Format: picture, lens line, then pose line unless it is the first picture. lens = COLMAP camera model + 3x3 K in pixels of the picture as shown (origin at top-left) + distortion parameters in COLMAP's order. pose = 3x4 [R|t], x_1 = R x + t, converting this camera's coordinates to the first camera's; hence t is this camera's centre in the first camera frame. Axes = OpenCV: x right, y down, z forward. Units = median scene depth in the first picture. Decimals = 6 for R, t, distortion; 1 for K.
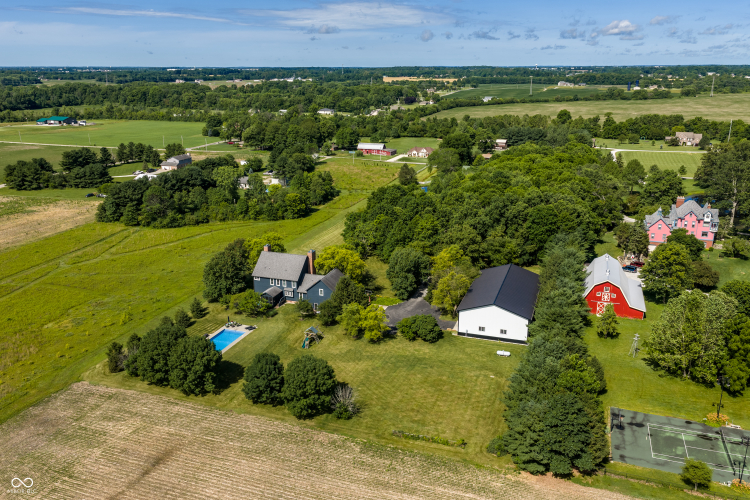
lens RADIAL K [[620.0, 0, 375.0], [0, 620.0, 250.0], [0, 0, 1]] dist [0.027357, -0.001709]
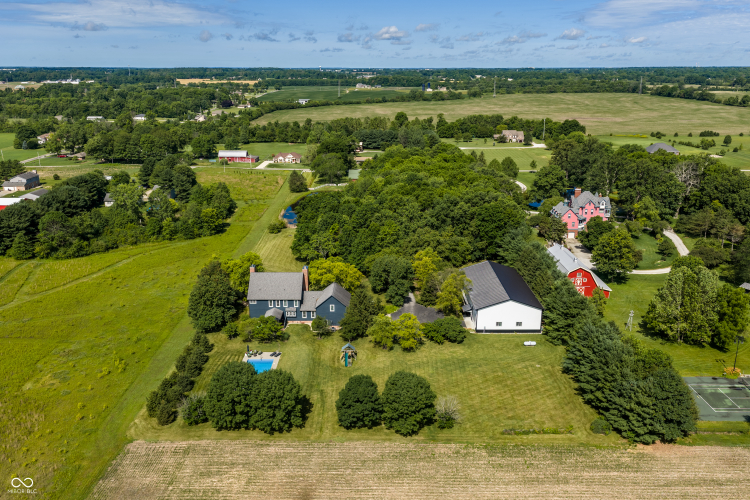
lens RADIAL K [[620.0, 0, 375.0], [0, 620.0, 250.0], [0, 0, 1]] dist [0.027357, -0.001709]
pose [[0.944322, -0.090527, 0.316324, -0.238377], [0.091139, 0.995755, 0.012893, -0.021801], [-0.316148, 0.016654, 0.948564, 0.035513]]
